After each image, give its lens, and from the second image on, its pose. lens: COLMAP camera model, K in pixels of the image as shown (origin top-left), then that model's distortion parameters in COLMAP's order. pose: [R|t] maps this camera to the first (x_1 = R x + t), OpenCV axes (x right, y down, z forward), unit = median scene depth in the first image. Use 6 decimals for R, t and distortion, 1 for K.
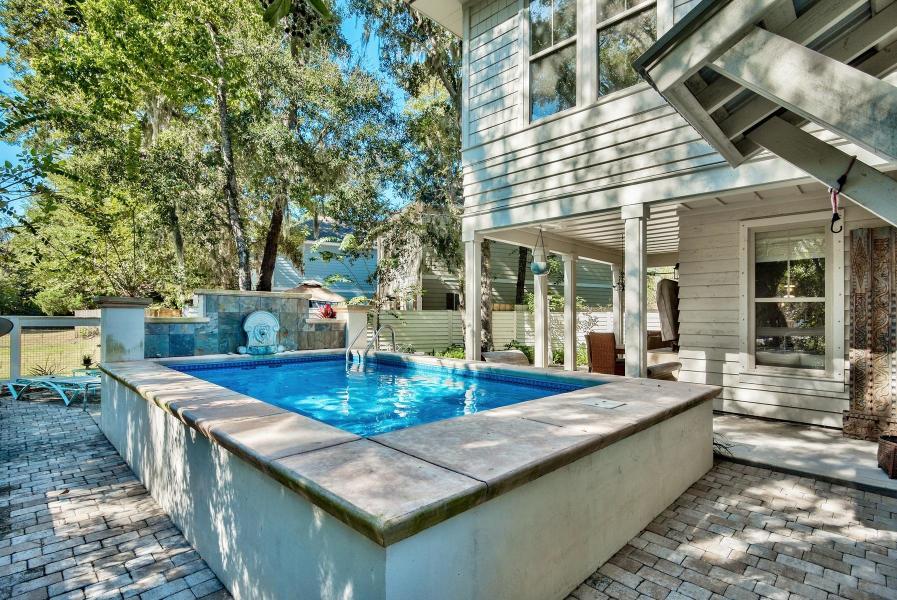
lens RADIAL K [[443.6, 0, 448.5], [0, 443.6, 300.0], [0, 0, 1]] dist [-0.001007, 0.000639]
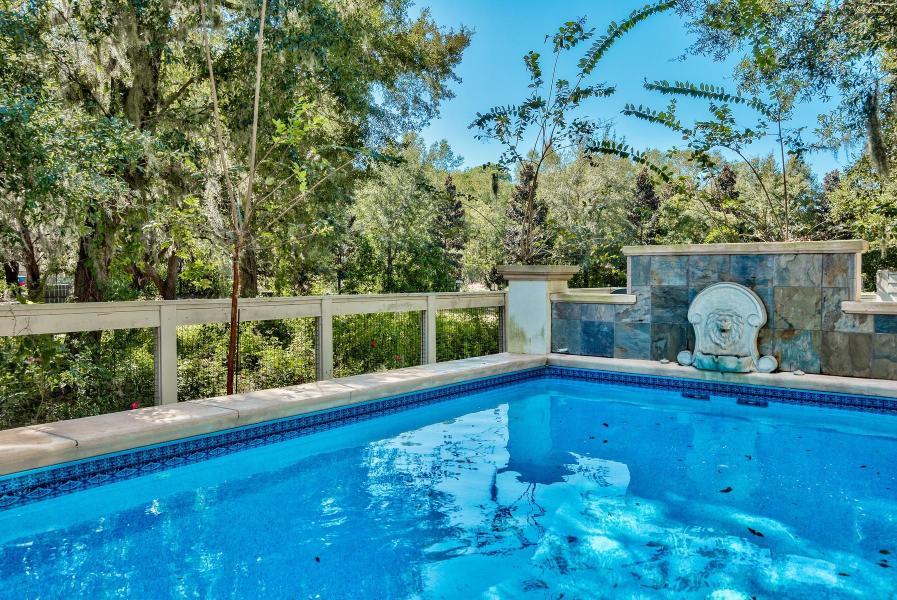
lens RADIAL K [[705.5, 0, 450.5], [0, 705.5, 311.0], [0, 0, 1]] dist [0.056893, 0.000324]
pose [[0.109877, 0.035945, -0.993295, 0.347653], [0.029727, 0.998780, 0.039432, 0.016395], [0.993501, -0.033860, 0.108674, 0.651297]]
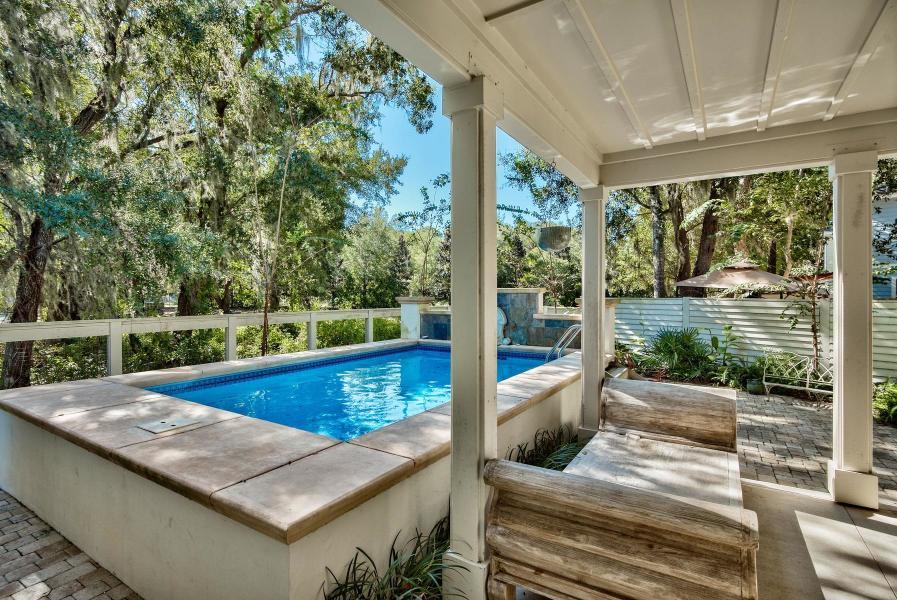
lens RADIAL K [[443.6, 0, 448.5], [0, 443.6, 300.0], [0, 0, 1]] dist [-0.001007, 0.000639]
pose [[0.202411, -0.001834, -0.979299, 0.684181], [0.031083, 0.999506, 0.004552, 0.001639], [0.978807, -0.031361, 0.202368, 0.716256]]
